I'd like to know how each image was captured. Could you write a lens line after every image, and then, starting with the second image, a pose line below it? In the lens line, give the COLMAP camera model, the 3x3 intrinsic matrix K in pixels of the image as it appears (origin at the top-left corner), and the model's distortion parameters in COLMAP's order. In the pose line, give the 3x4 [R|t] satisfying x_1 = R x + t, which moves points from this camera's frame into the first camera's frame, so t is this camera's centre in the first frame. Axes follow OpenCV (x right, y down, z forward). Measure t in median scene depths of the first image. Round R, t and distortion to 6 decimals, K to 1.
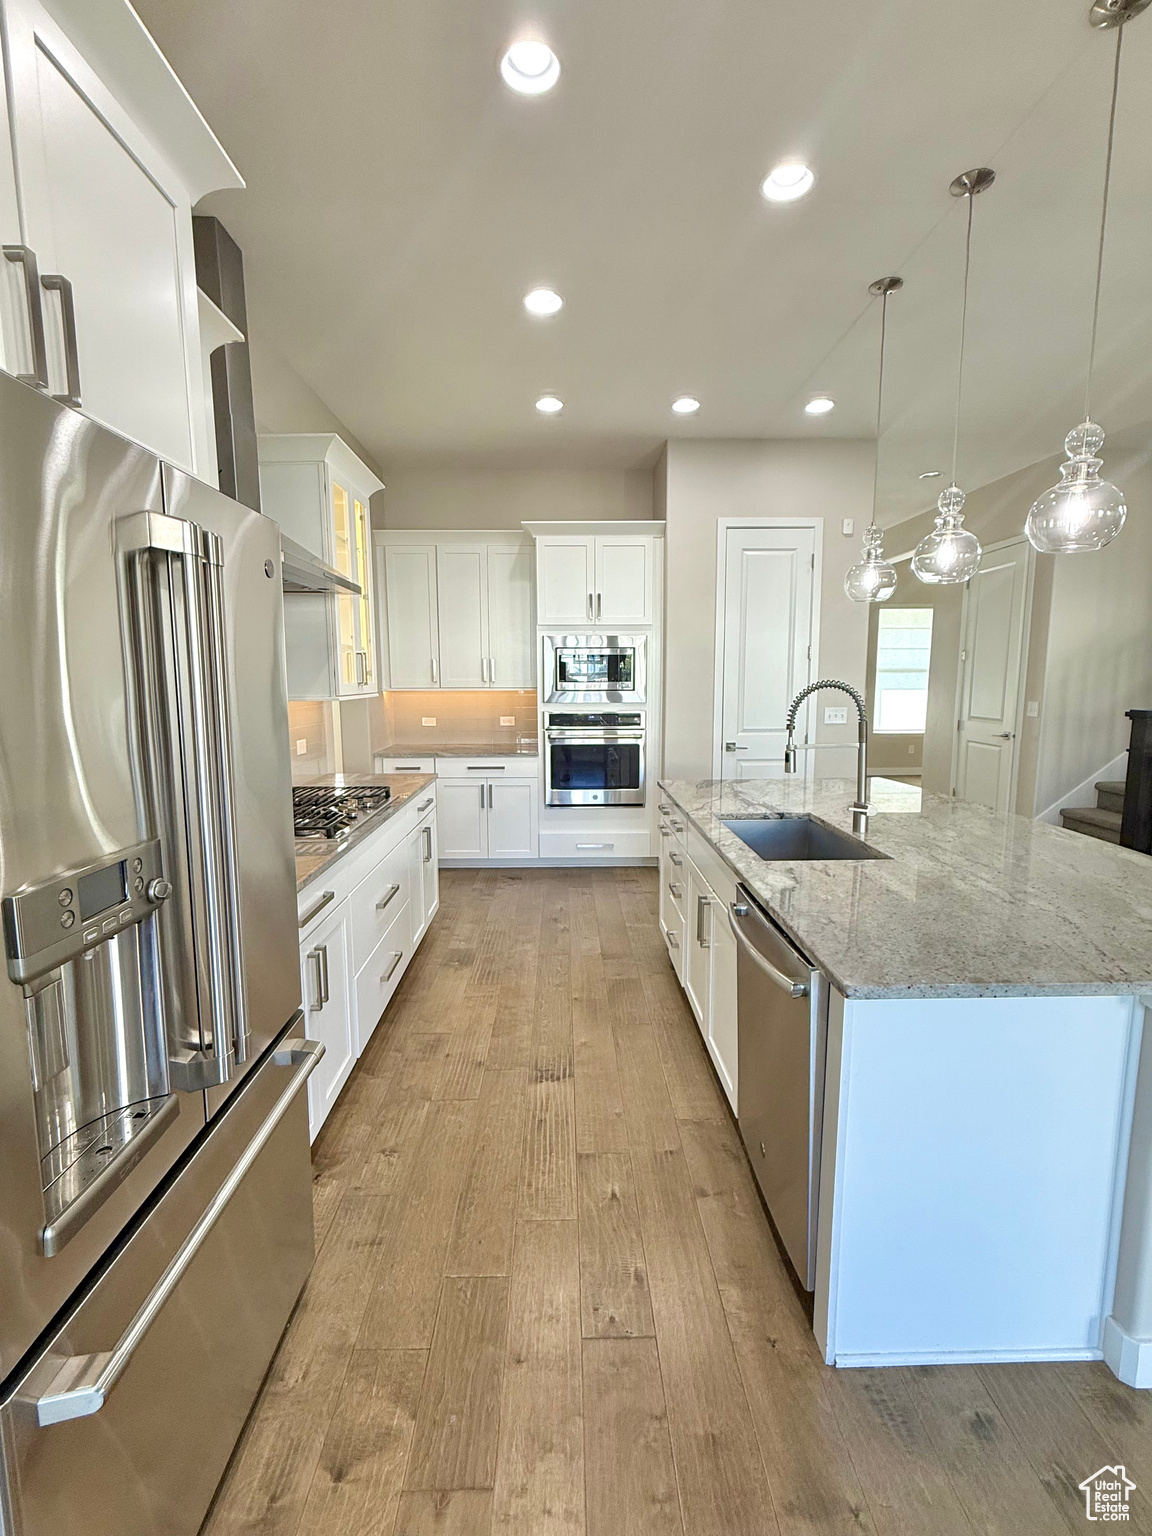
lens RADIAL K [[697.8, 0, 573.8], [0, 697.8, 768.7], [0, 0, 1]] dist [0.000194, -0.000351]
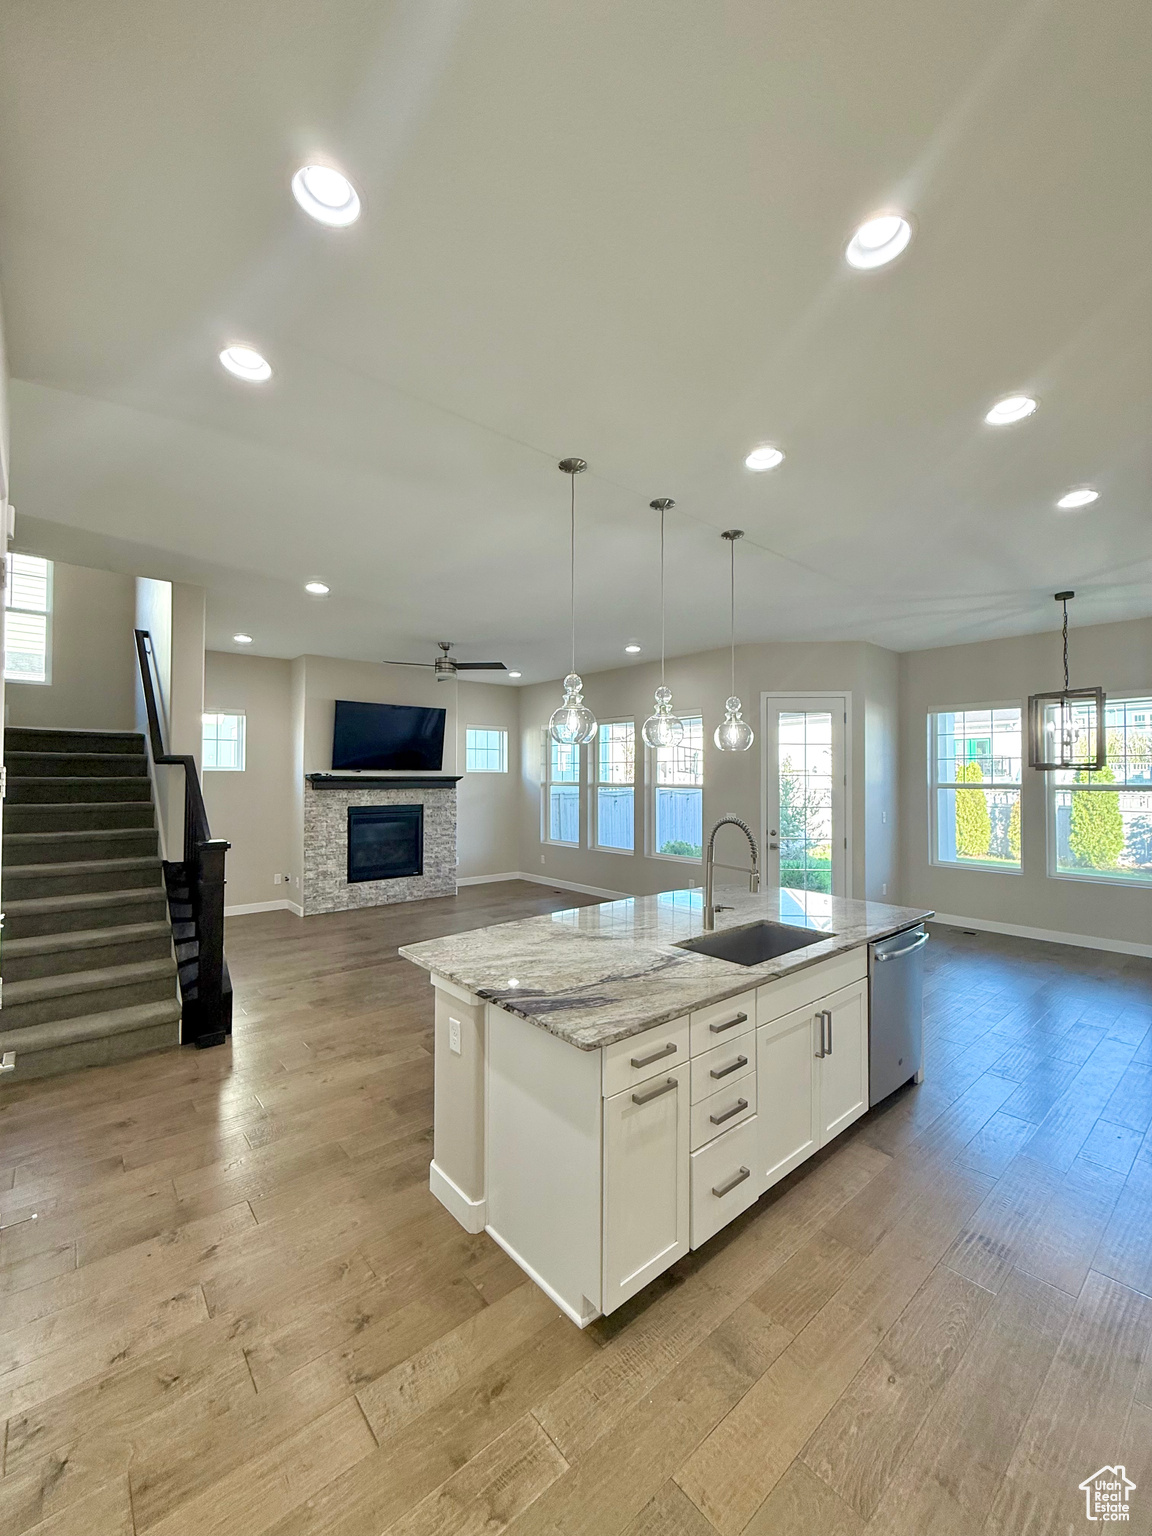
lens RADIAL K [[611.2, 0, 574.2], [0, 611.2, 765.1], [0, 0, 1]] dist [0.001384, 0.000396]
pose [[-0.634895, 0.020062, 0.772338, -0.180629], [0.106020, 0.992468, 0.061372, -0.173417], [-0.765290, 0.120848, -0.632240, 1.030126]]
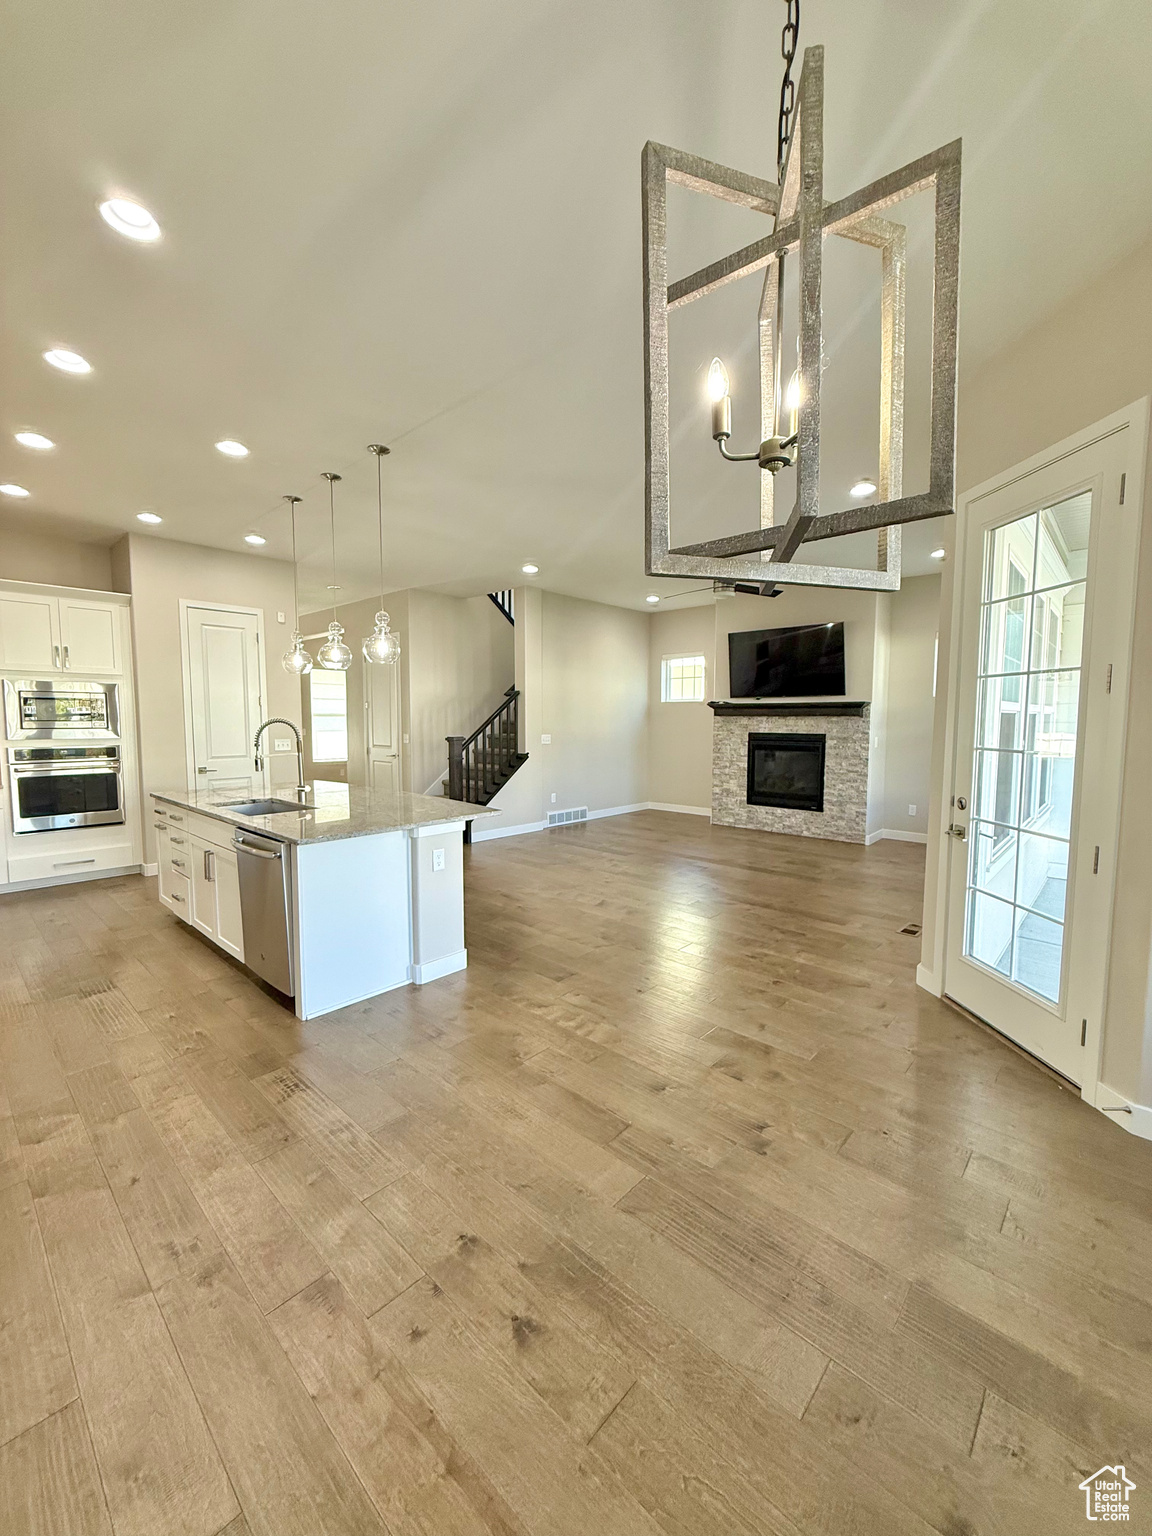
lens RADIAL K [[611.2, 0, 574.2], [0, 611.2, 765.1], [0, 0, 1]] dist [0.001384, 0.000396]
pose [[0.693241, -0.048151, 0.719096, -0.129497], [0.090038, 0.995735, -0.020126, 0.049492], [-0.715060, 0.078698, 0.694619, -0.335419]]
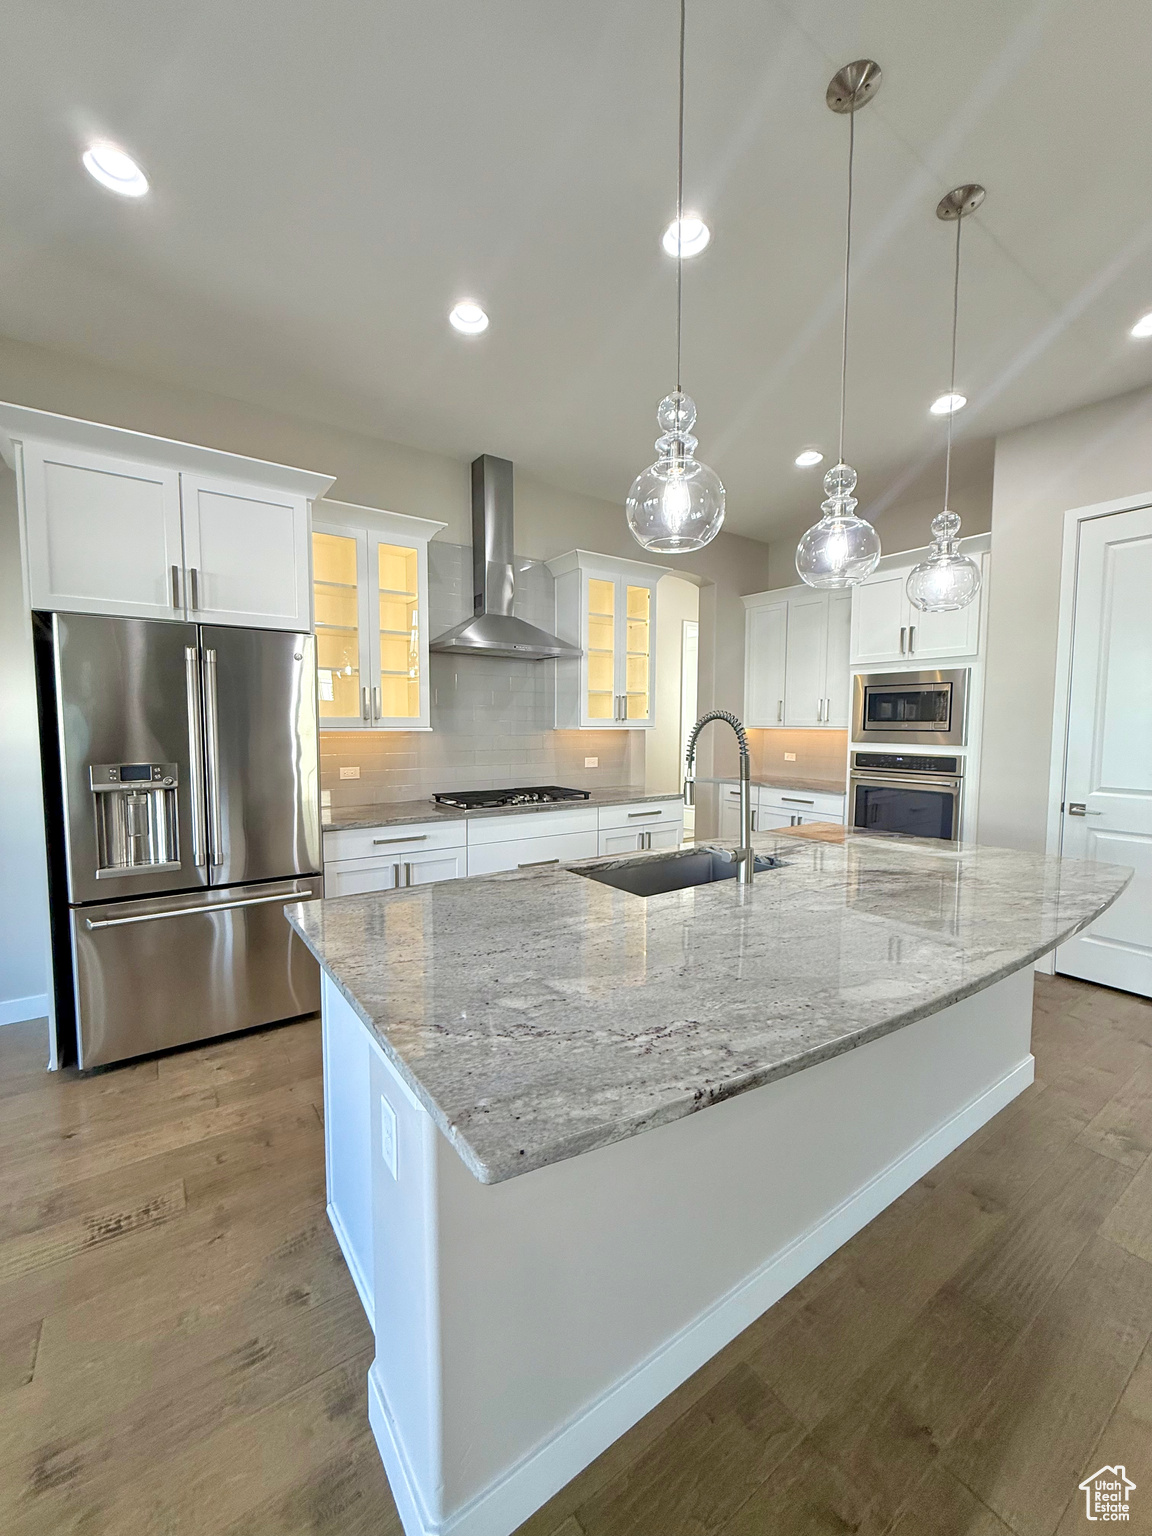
lens RADIAL K [[611.2, 0, 574.2], [0, 611.2, 765.1], [0, 0, 1]] dist [0.001384, 0.000396]
pose [[0.560272, 0.065254, -0.825734, 0.497983], [-0.116145, 0.993232, -0.000316, -0.016786], [0.820125, 0.096082, 0.564059, 0.204272]]
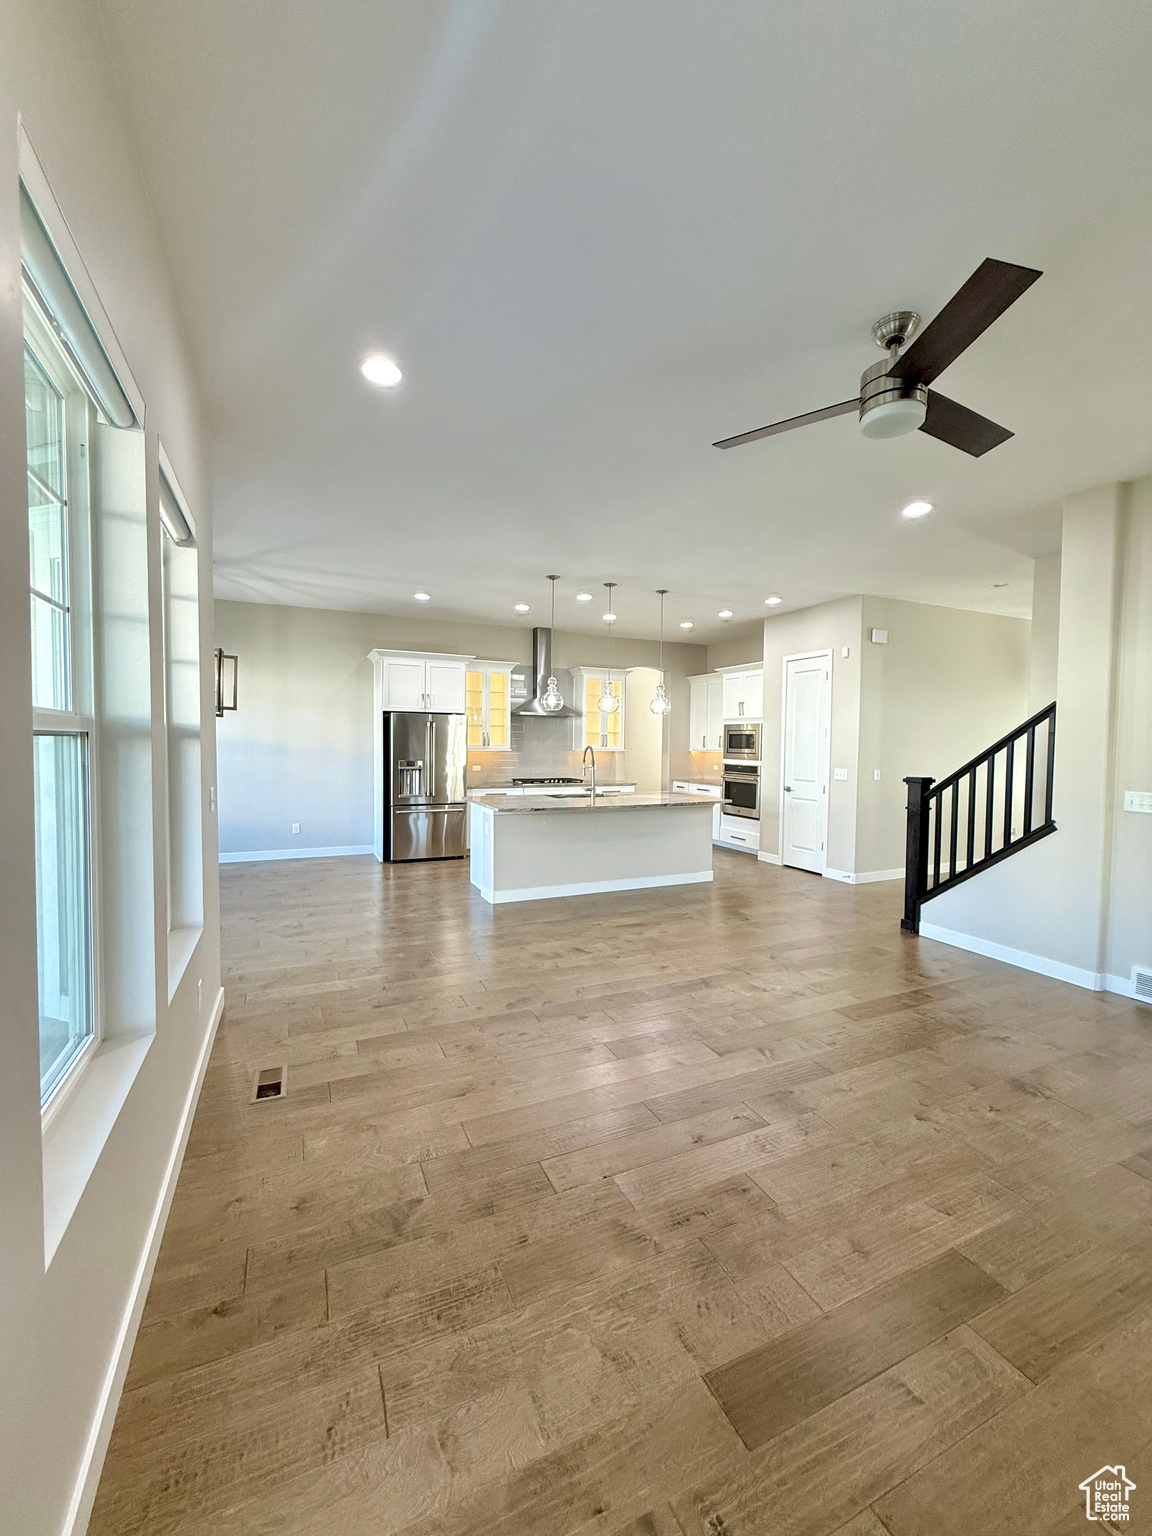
lens RADIAL K [[611.2, 0, 574.2], [0, 611.2, 765.1], [0, 0, 1]] dist [0.001384, 0.000396]
pose [[0.401956, 0.046973, -0.914453, 1.459870], [-0.135495, 0.990740, -0.008666, -0.006595], [0.905579, 0.127387, 0.404599, -0.060194]]
